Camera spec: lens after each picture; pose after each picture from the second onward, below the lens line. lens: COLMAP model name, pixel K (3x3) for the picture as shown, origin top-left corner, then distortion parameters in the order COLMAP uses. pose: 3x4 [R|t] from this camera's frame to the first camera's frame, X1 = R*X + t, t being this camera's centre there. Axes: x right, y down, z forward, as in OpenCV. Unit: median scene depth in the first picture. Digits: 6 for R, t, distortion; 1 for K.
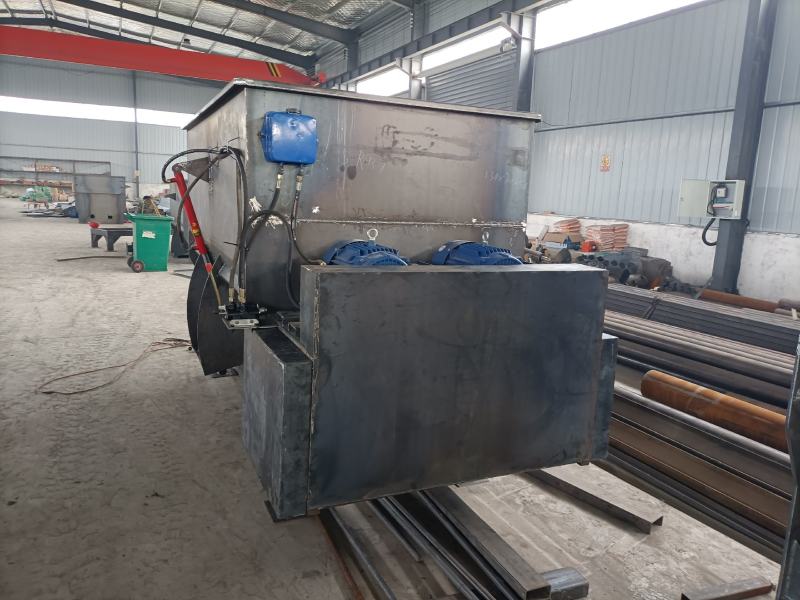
lens RADIAL K [[587.6, 0, 399.5], [0, 587.6, 280.4], [0, 0, 1]] dist [0.061759, -0.083083]
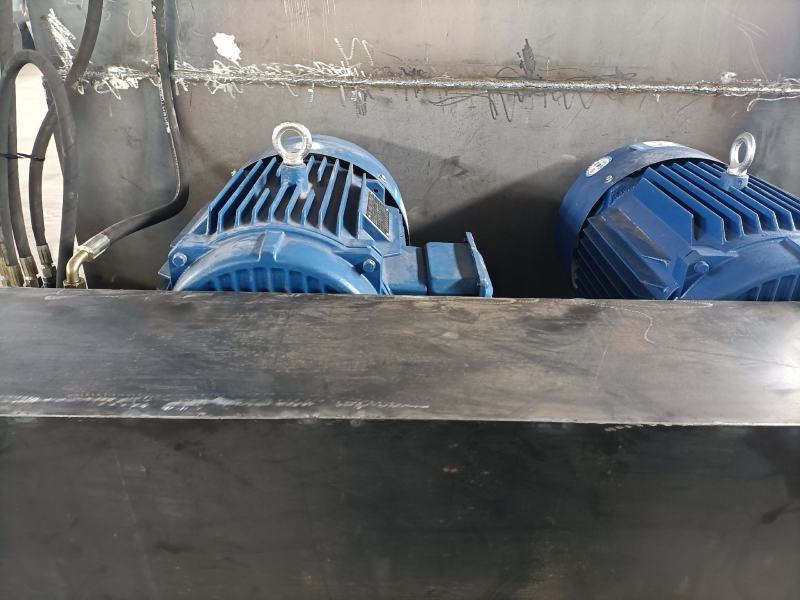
lens RADIAL K [[587.6, 0, 399.5], [0, 587.6, 280.4], [0, 0, 1]] dist [0.061759, -0.083083]
pose [[0.912103, 0.161964, -0.376610, 0.107619], [-0.043253, 0.951541, 0.304464, -0.091098], [0.407672, -0.261413, 0.874910, 0.632234]]
